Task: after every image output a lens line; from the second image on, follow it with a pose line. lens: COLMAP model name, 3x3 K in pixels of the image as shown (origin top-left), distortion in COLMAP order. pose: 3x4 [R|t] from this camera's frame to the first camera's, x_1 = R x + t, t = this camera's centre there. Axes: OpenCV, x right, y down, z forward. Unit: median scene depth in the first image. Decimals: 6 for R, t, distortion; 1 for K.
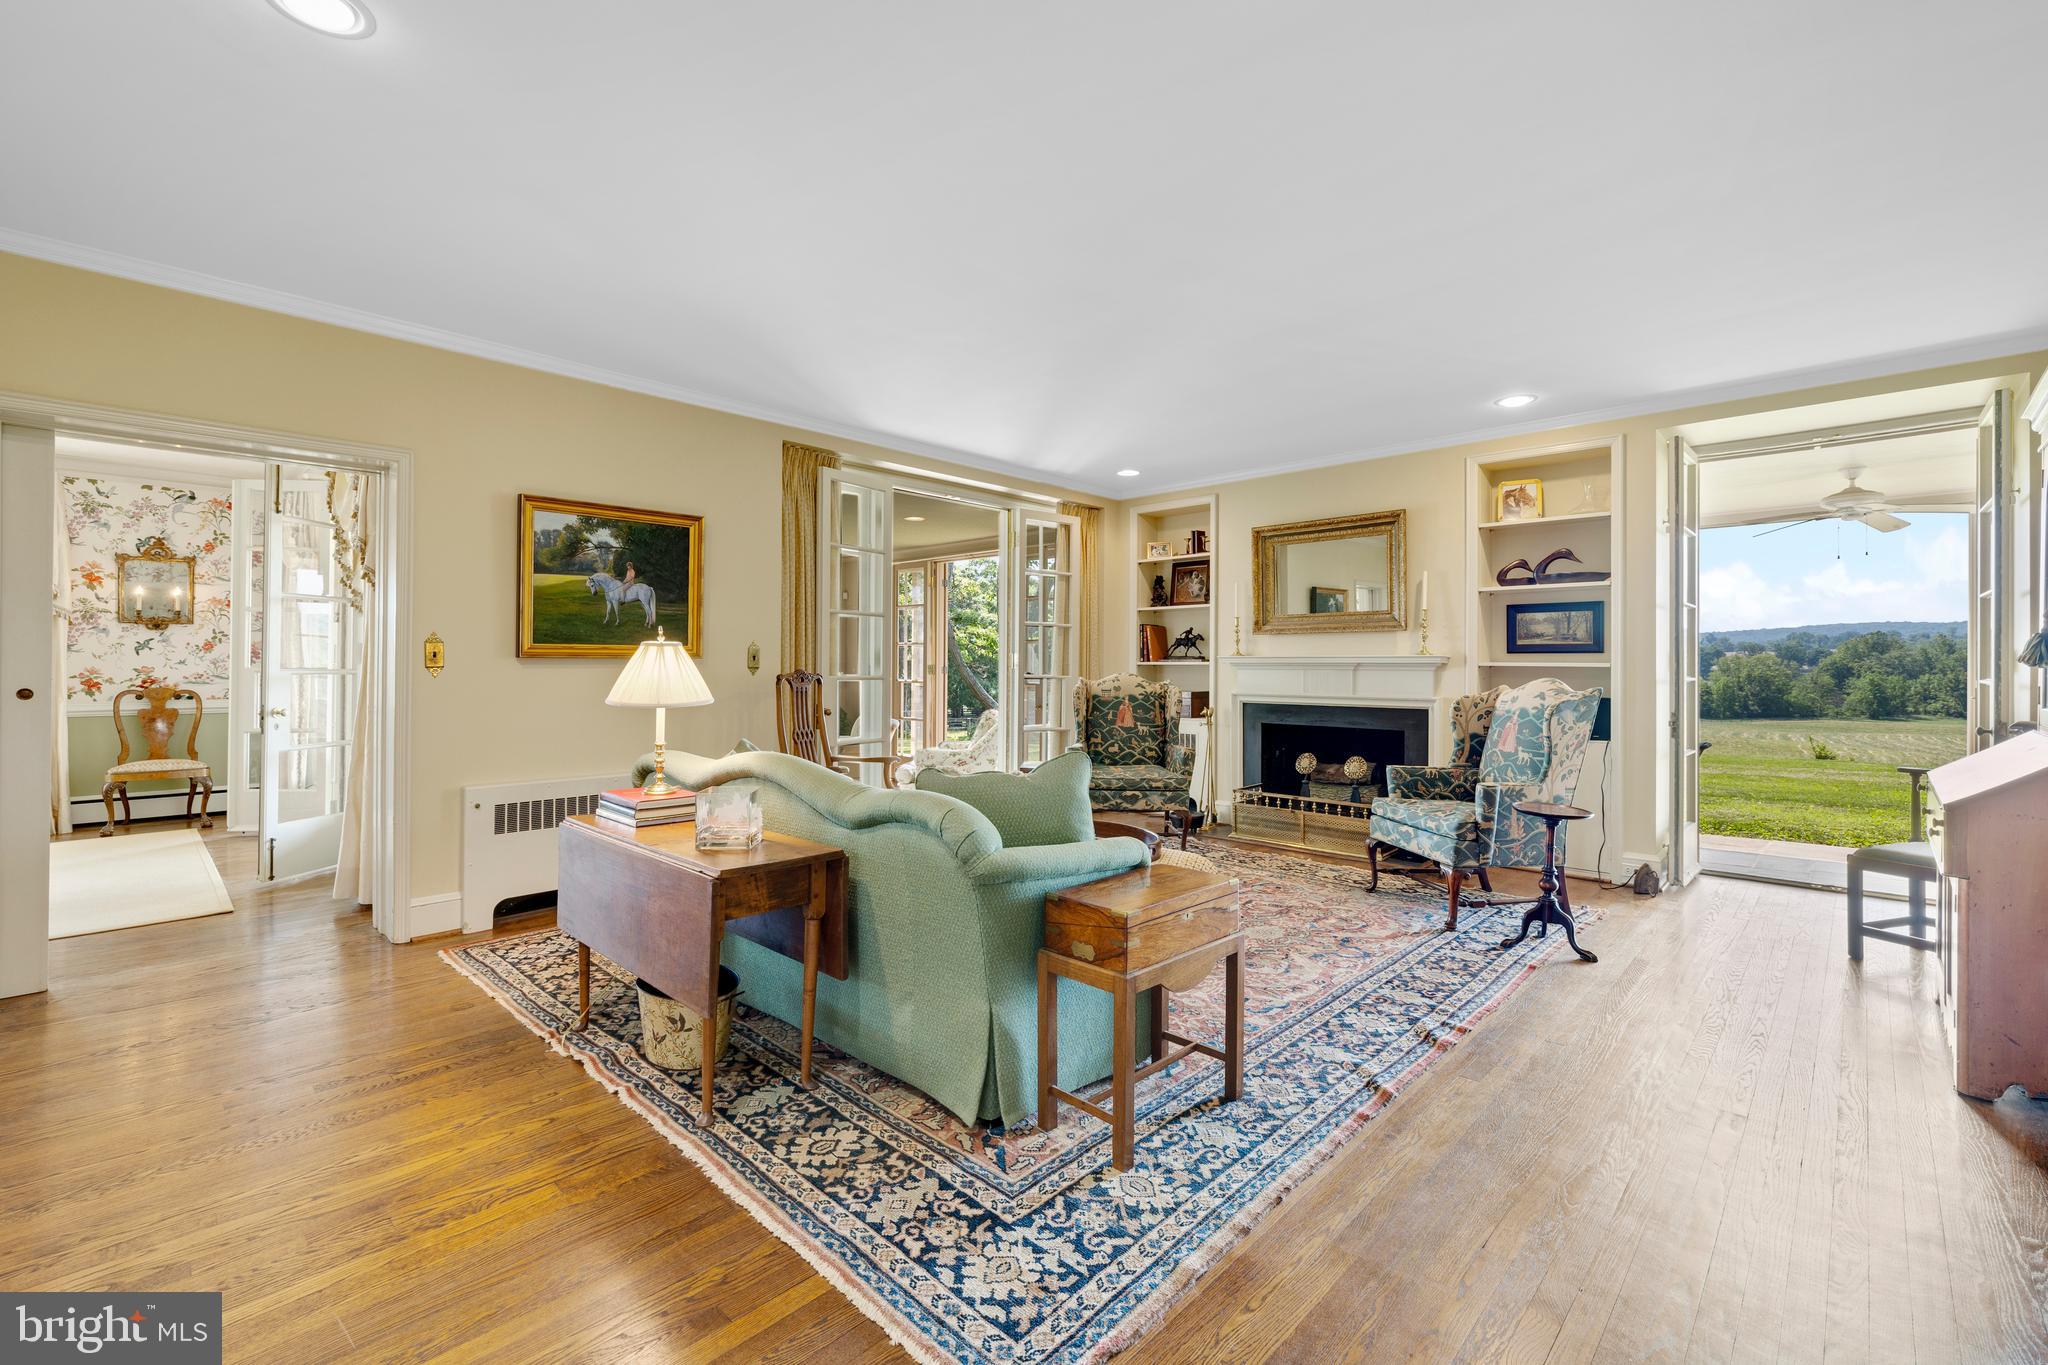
lens RADIAL K [[880.0, 0, 1013.7], [0, 880.0, 662.7], [0, 0, 1]] dist [0.002374, 0.000120]
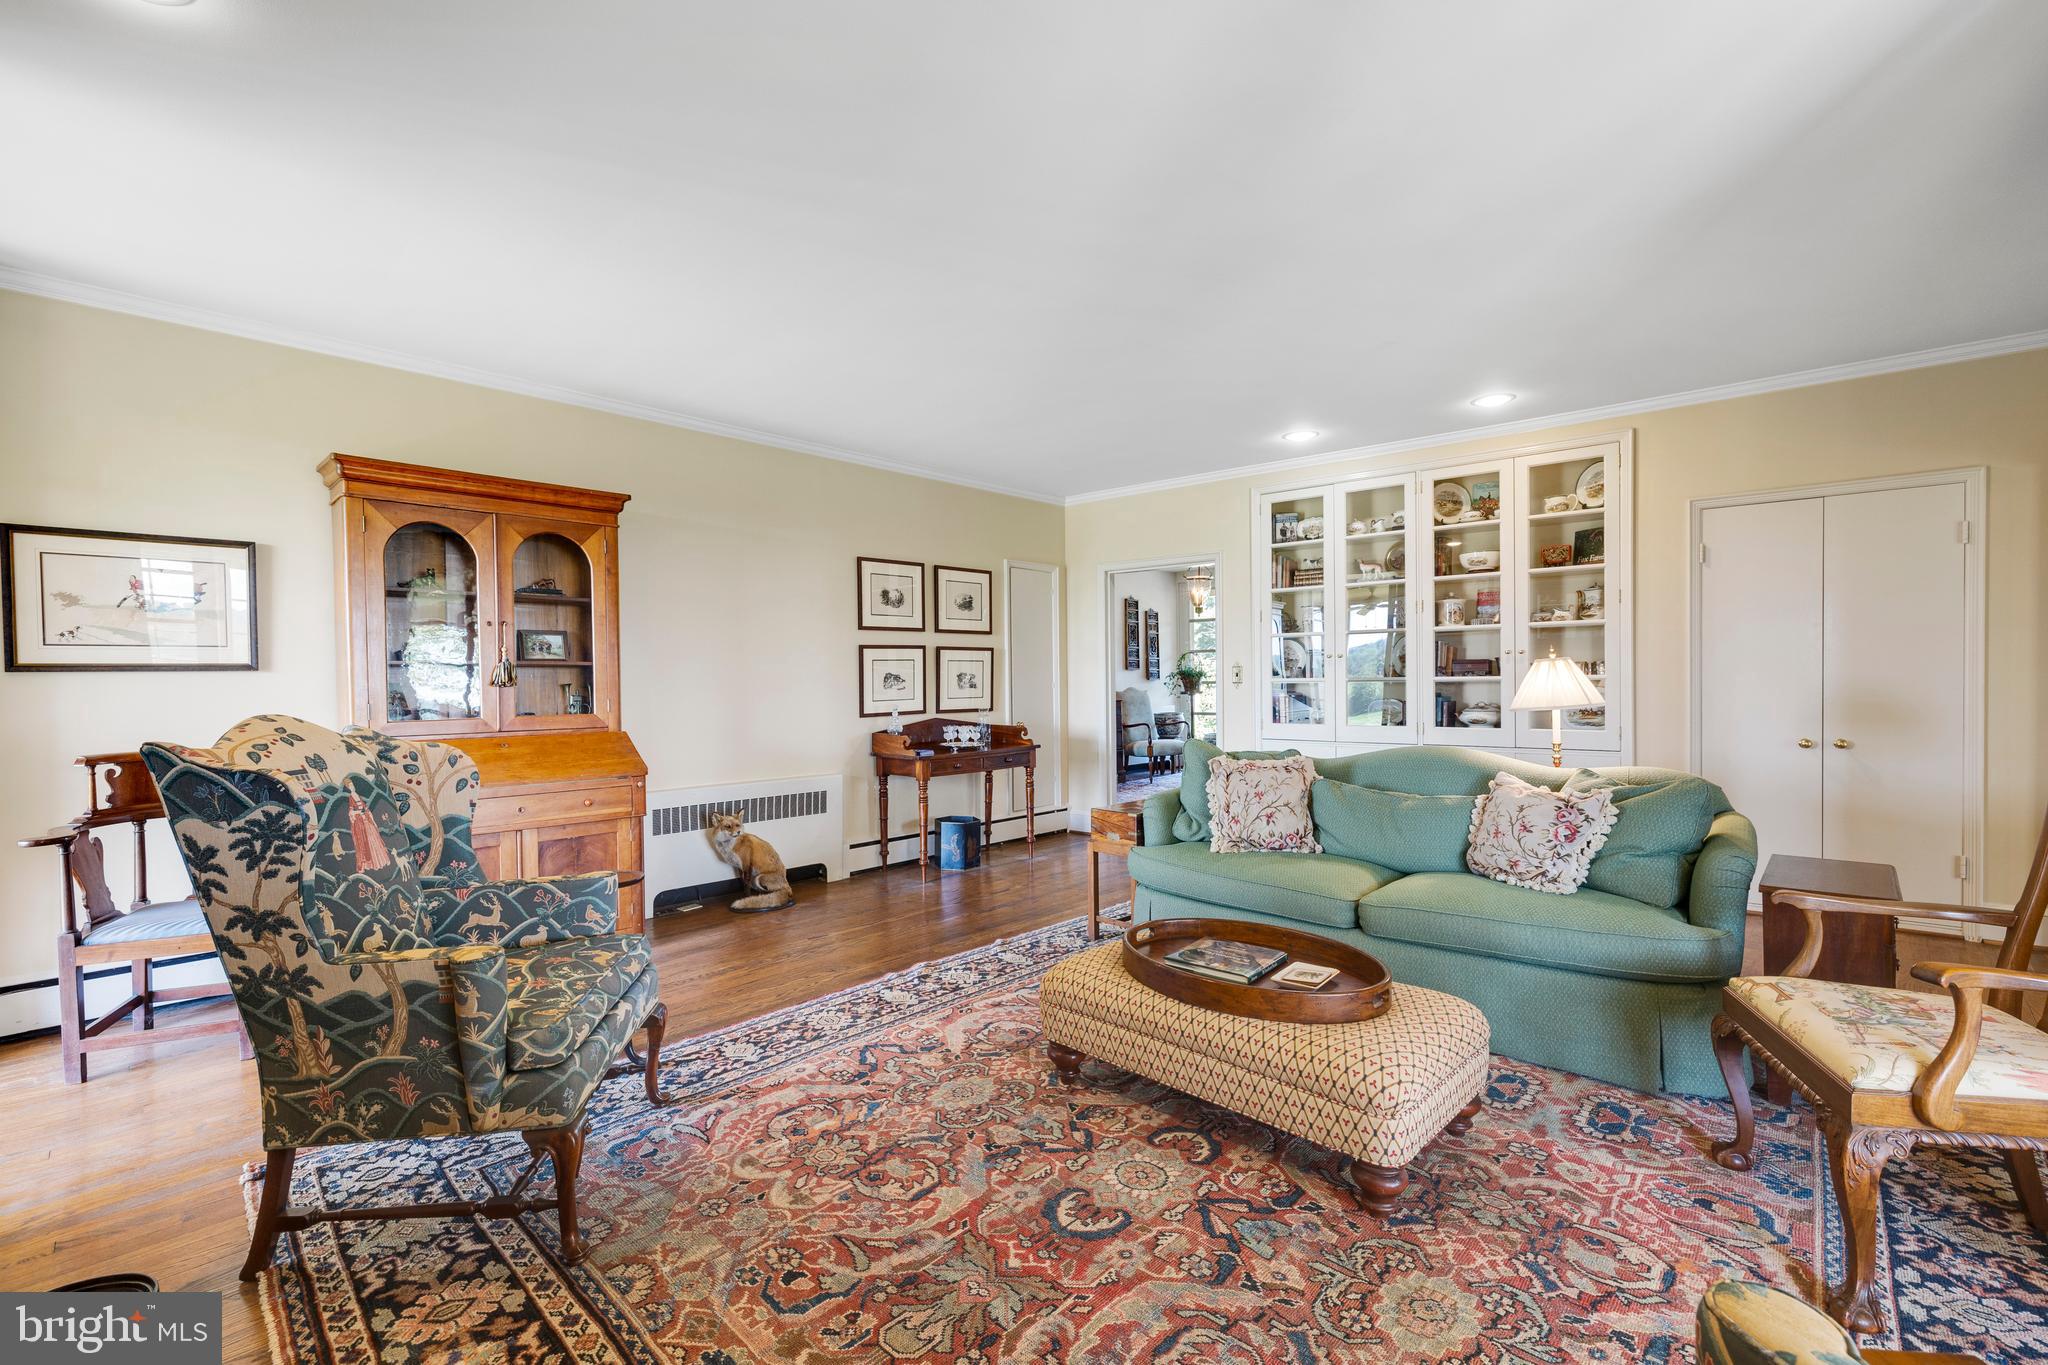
lens RADIAL K [[863.5, 0, 1017.1], [0, 863.5, 674.2], [0, 0, 1]] dist [0.001849, -0.000073]
pose [[-0.999944, 0.010055, 0.003206, 0.169743], [0.010027, 0.999914, -0.008464, 0.003136], [-0.003291, -0.008431, -0.999959, 1.158086]]
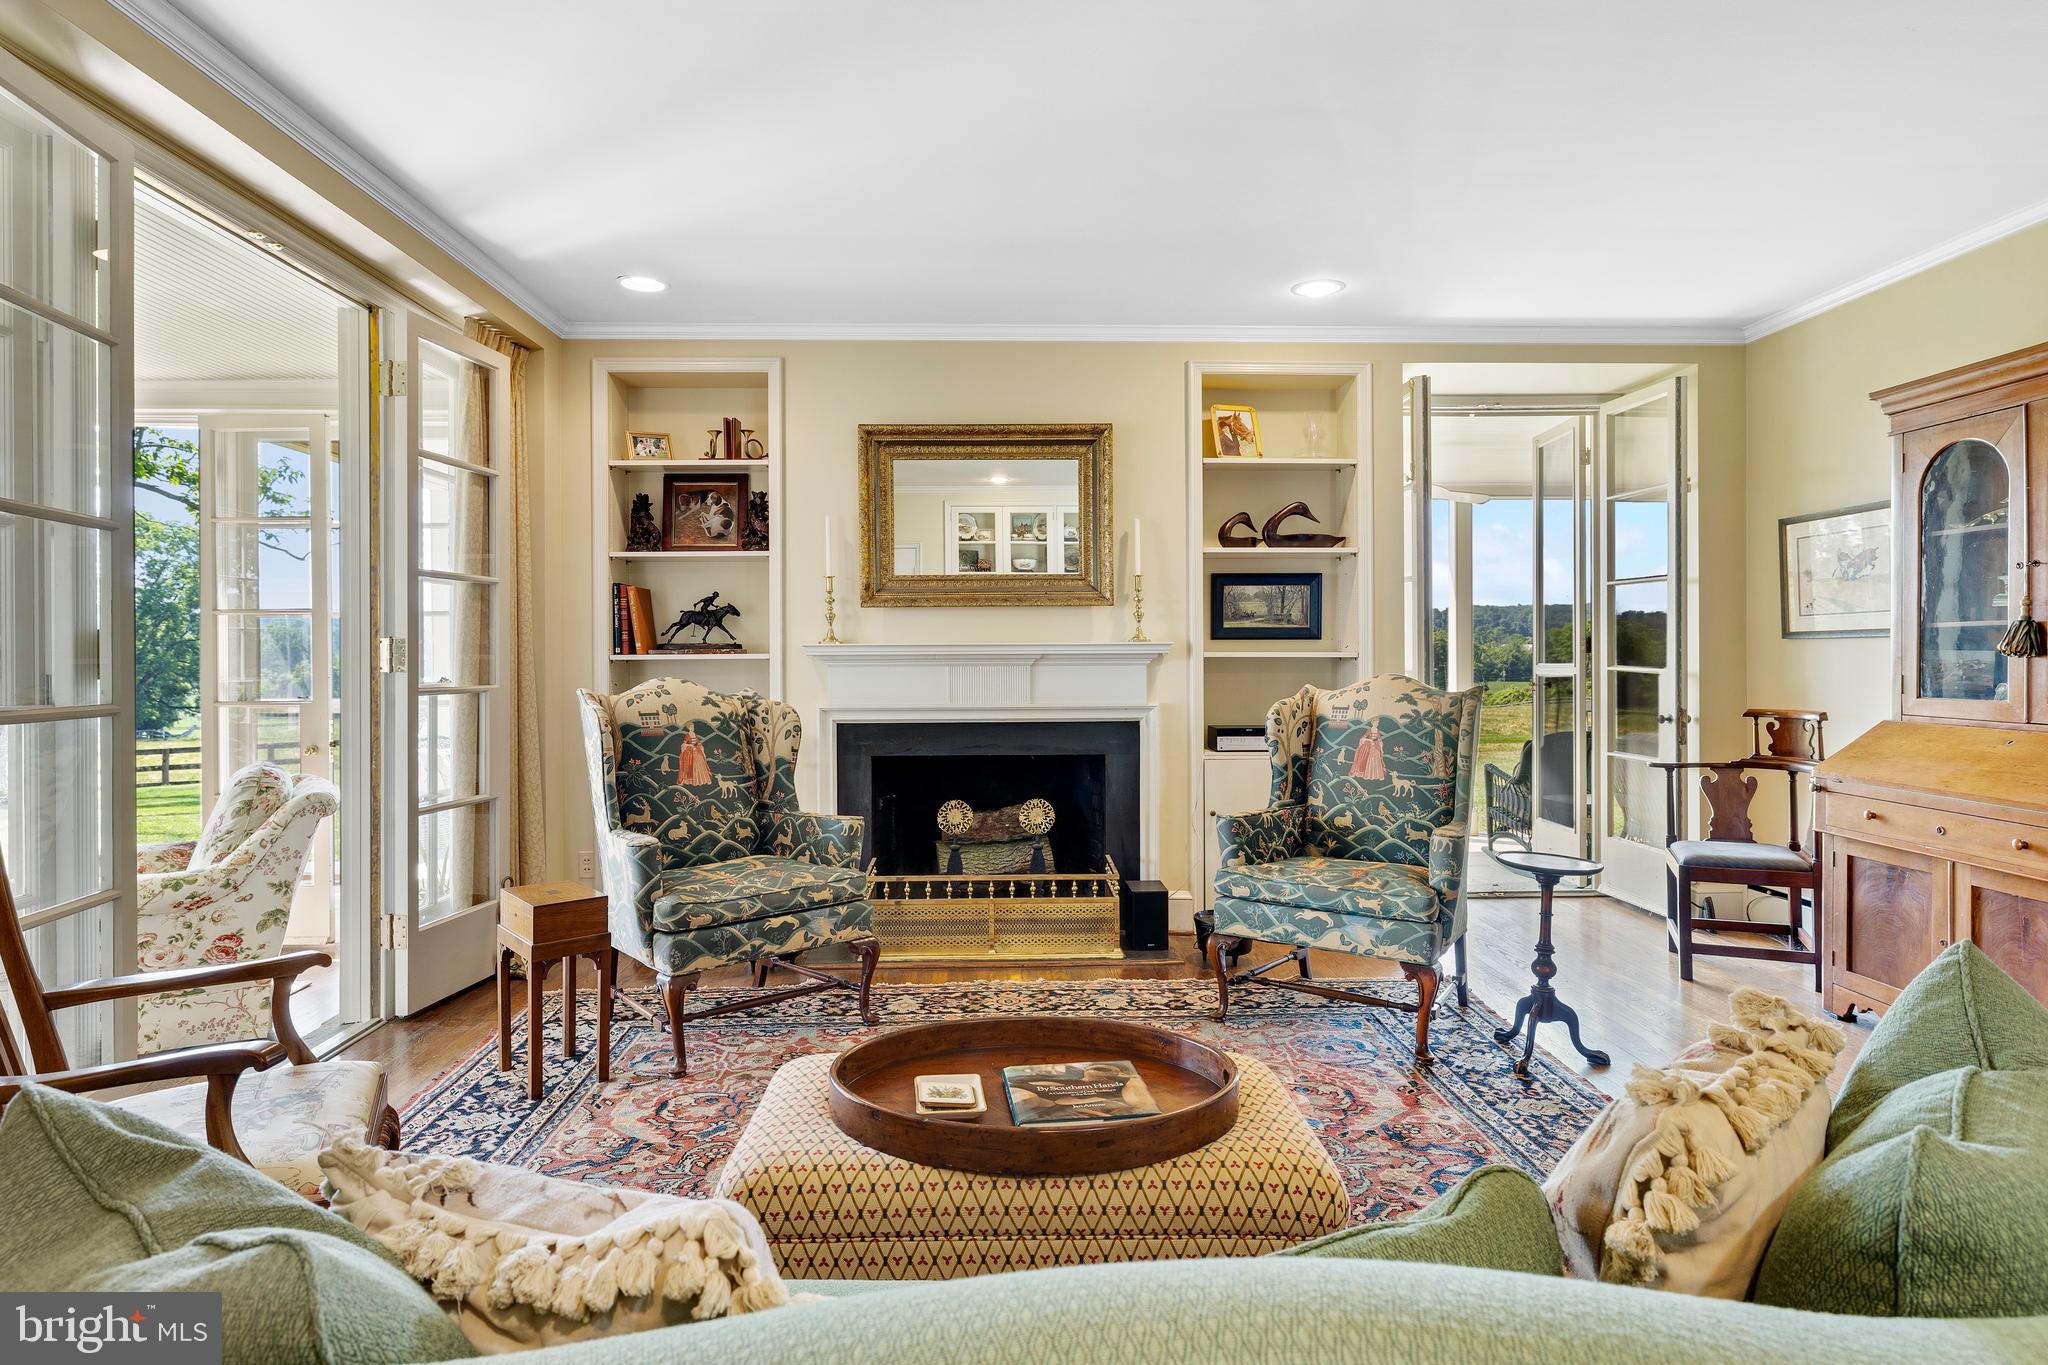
lens RADIAL K [[1129.9, 0, 1013.9], [0, 1129.9, 654.9], [0, 0, 1]] dist [0.002975, 0.000039]
pose [[0.691274, -0.008985, 0.722537, -0.228495], [0.005536, 0.999959, 0.007138, -0.005363], [-0.722572, -0.000935, 0.691295, 0.457971]]
